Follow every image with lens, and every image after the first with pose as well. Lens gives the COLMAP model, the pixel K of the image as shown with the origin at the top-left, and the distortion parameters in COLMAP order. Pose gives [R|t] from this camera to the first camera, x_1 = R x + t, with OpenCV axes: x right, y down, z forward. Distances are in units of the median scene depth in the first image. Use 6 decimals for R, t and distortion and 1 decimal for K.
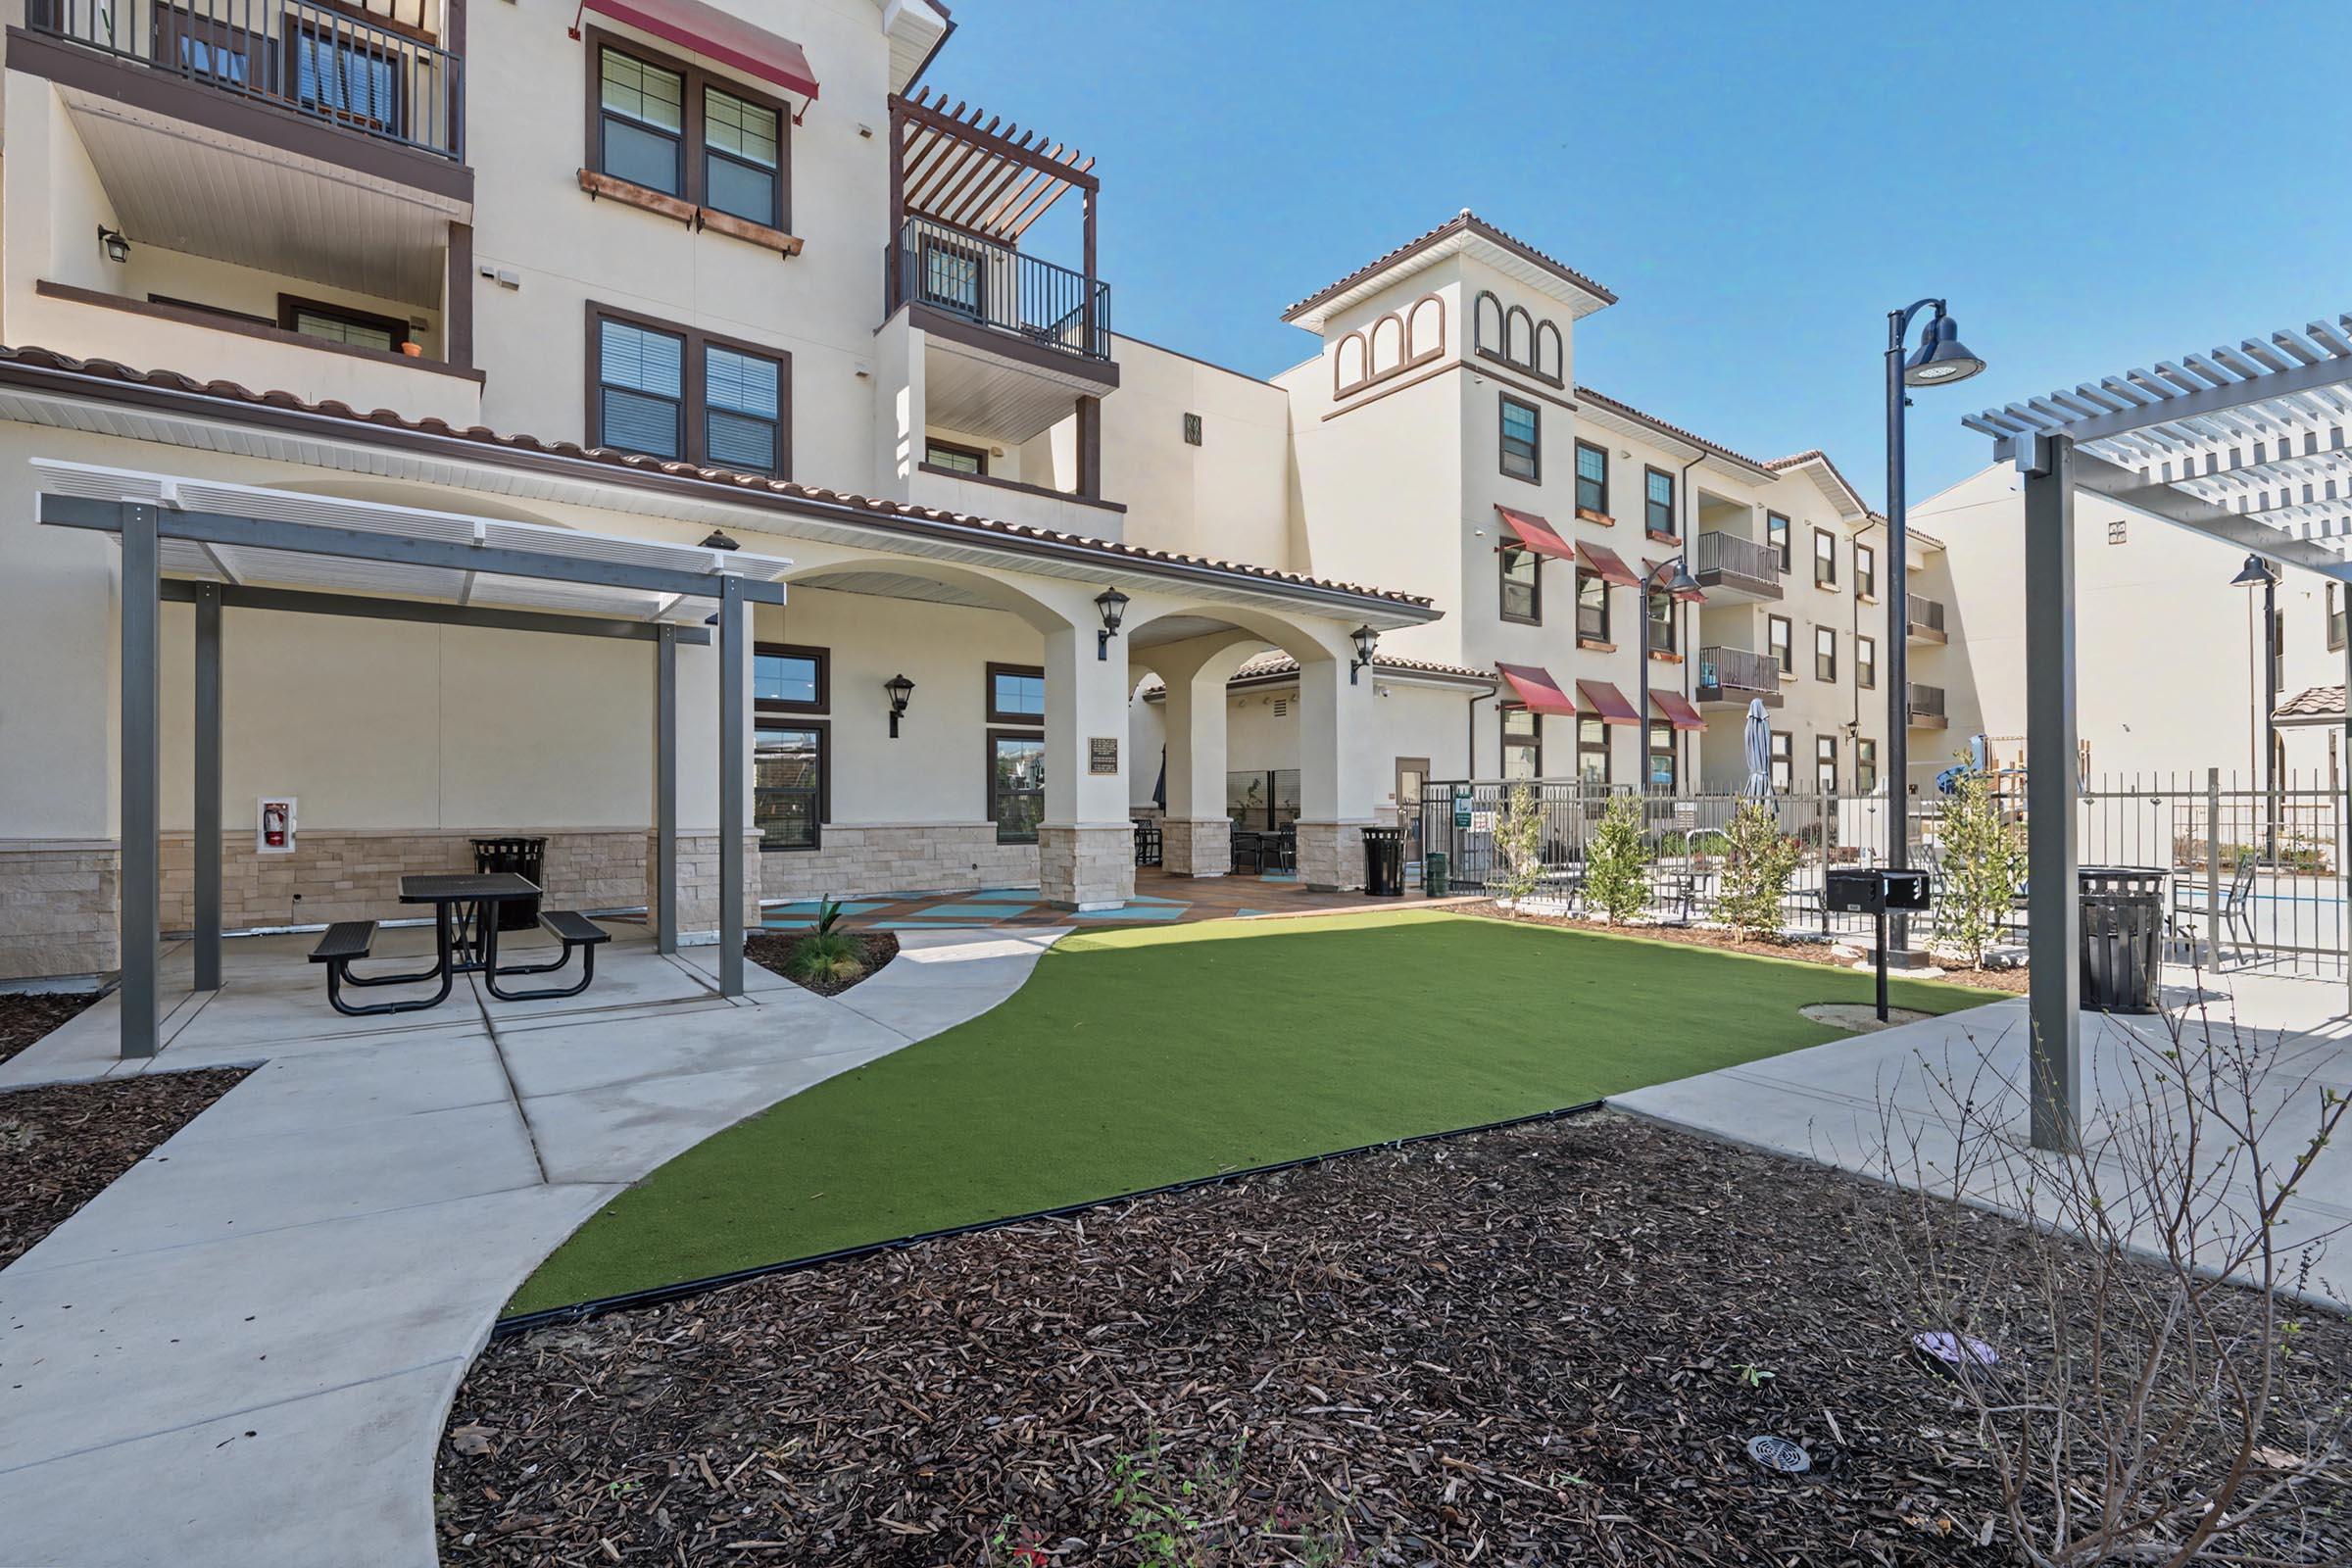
lens RADIAL K [[1038.3, 0, 1182.9], [0, 1038.3, 786.5], [0, 0, 1]] dist [0.000107, -0.000235]
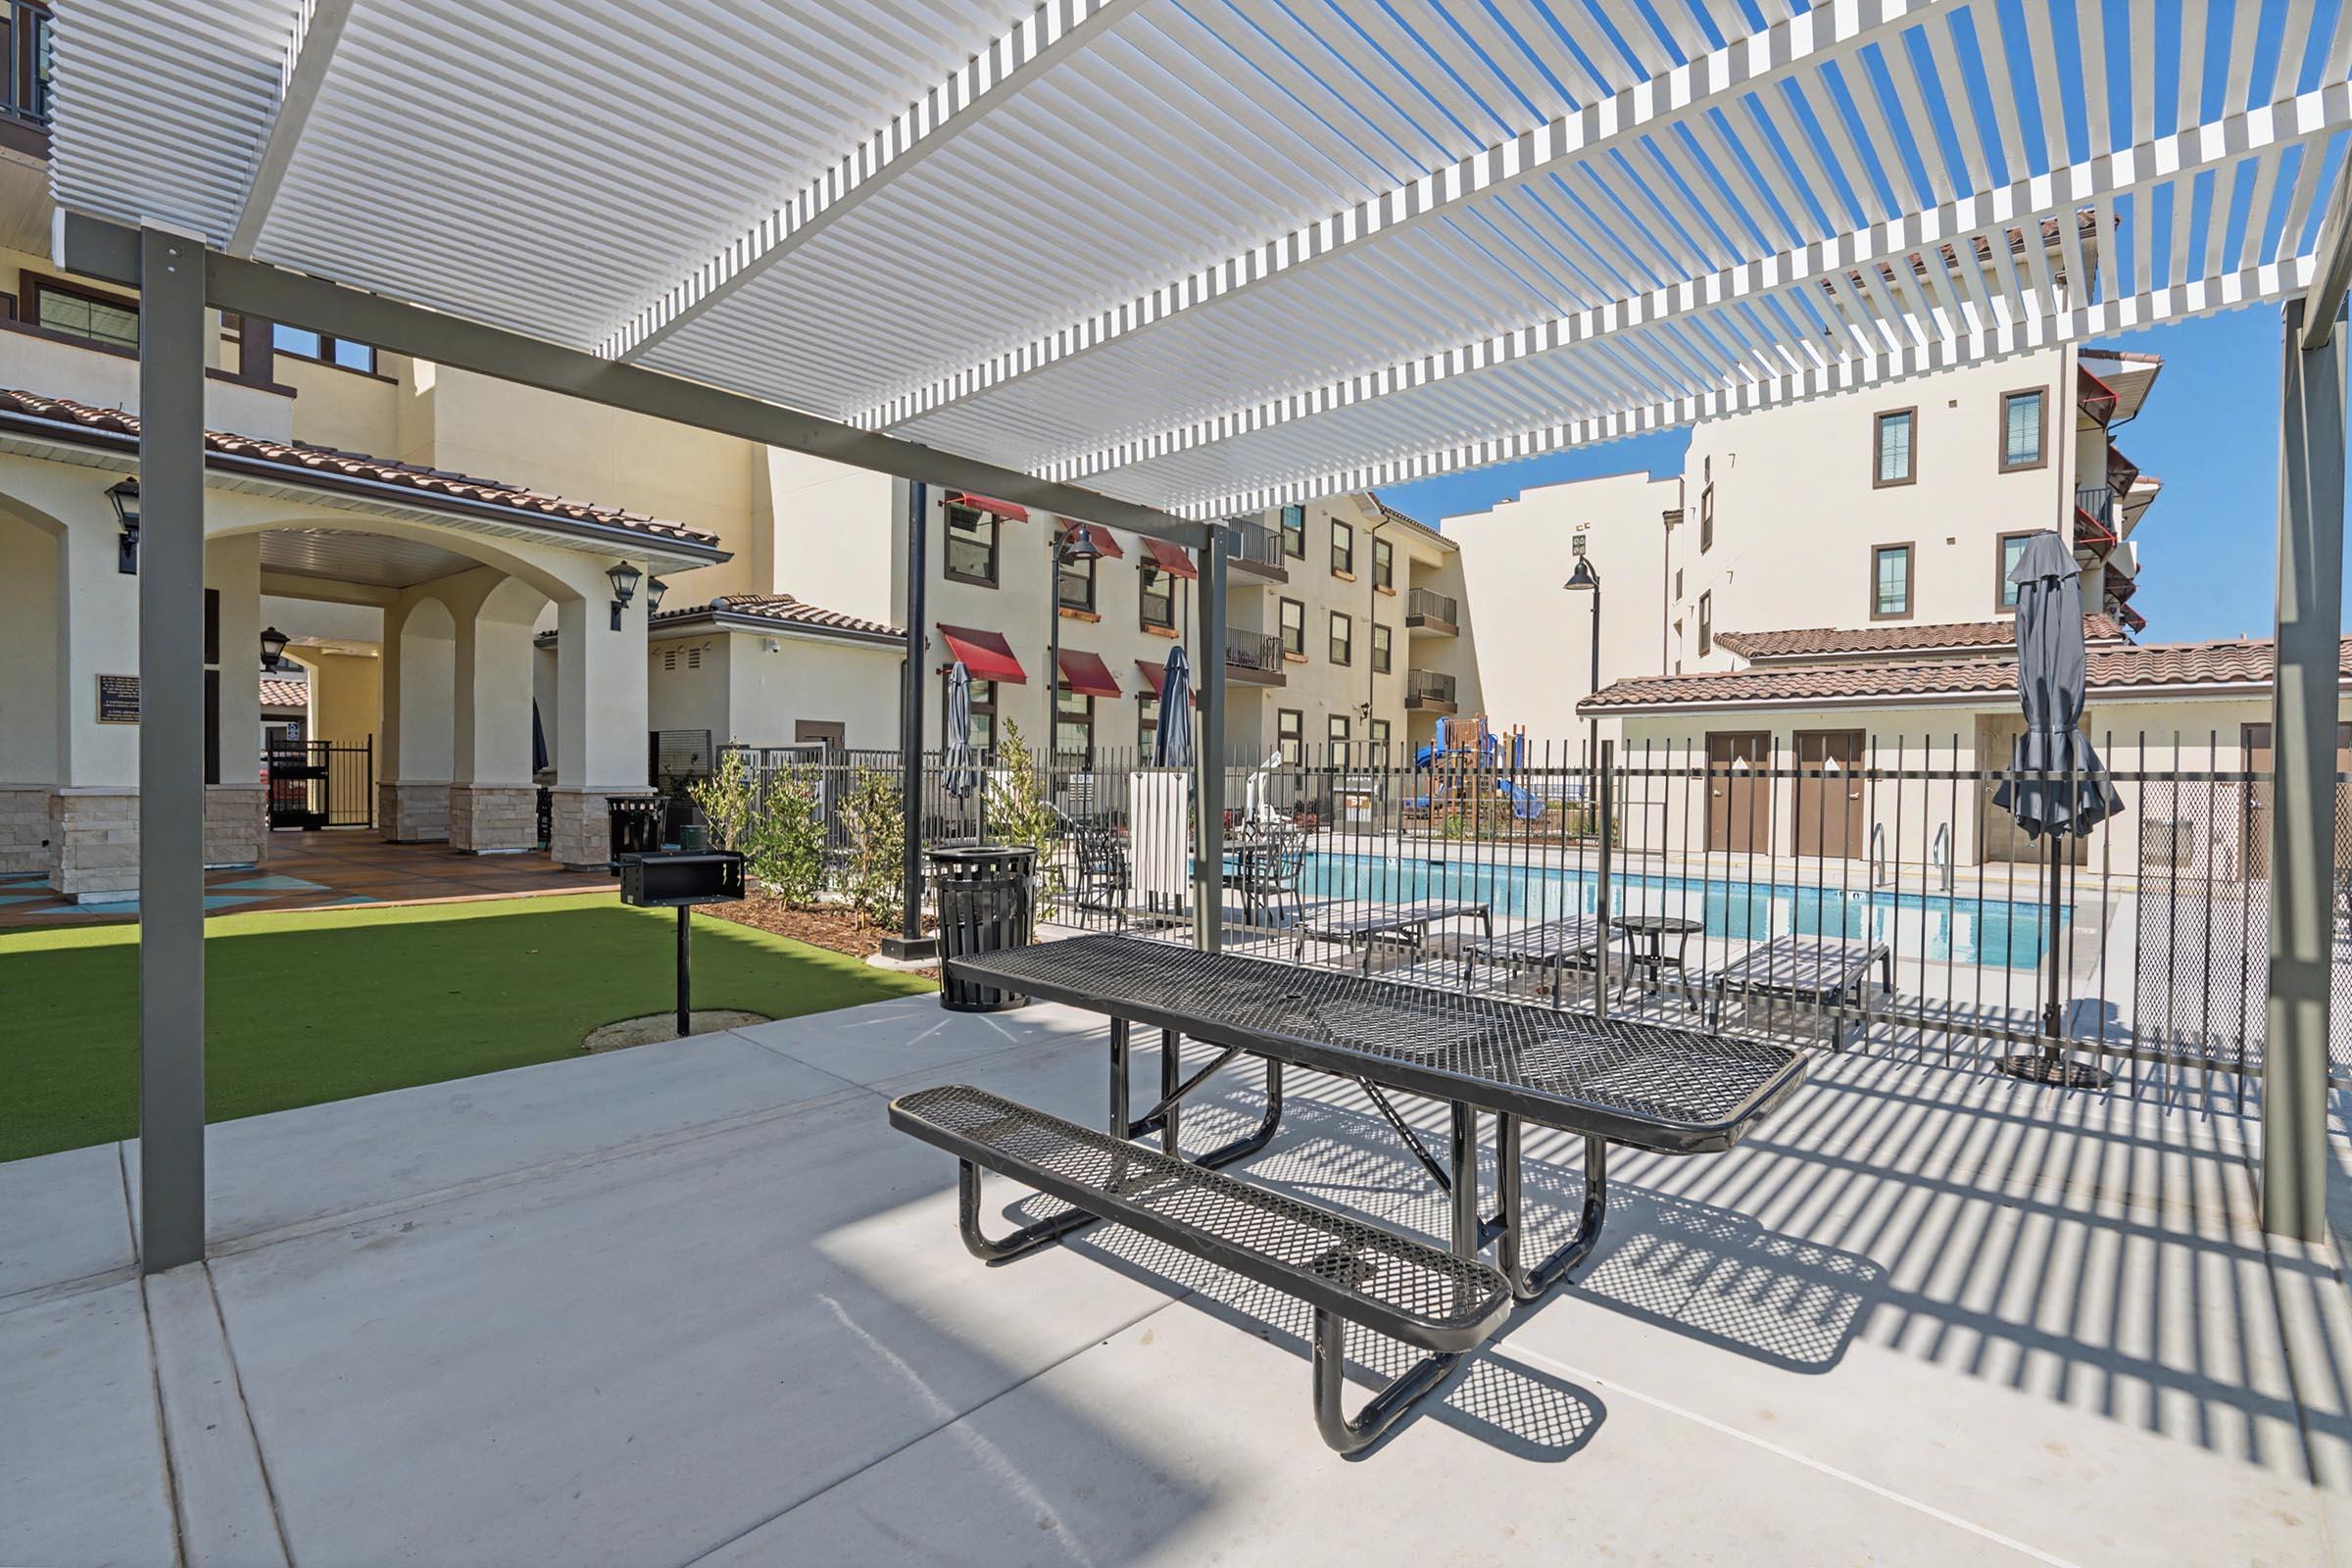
lens RADIAL K [[1038.3, 0, 1182.9], [0, 1038.3, 786.5], [0, 0, 1]] dist [0.000107, -0.000235]
pose [[0.960130, 0.010393, 0.279361, 0.242714], [-0.018013, 0.999532, 0.024724, 0.000961], [-0.278973, -0.028771, 0.959868, 0.024909]]
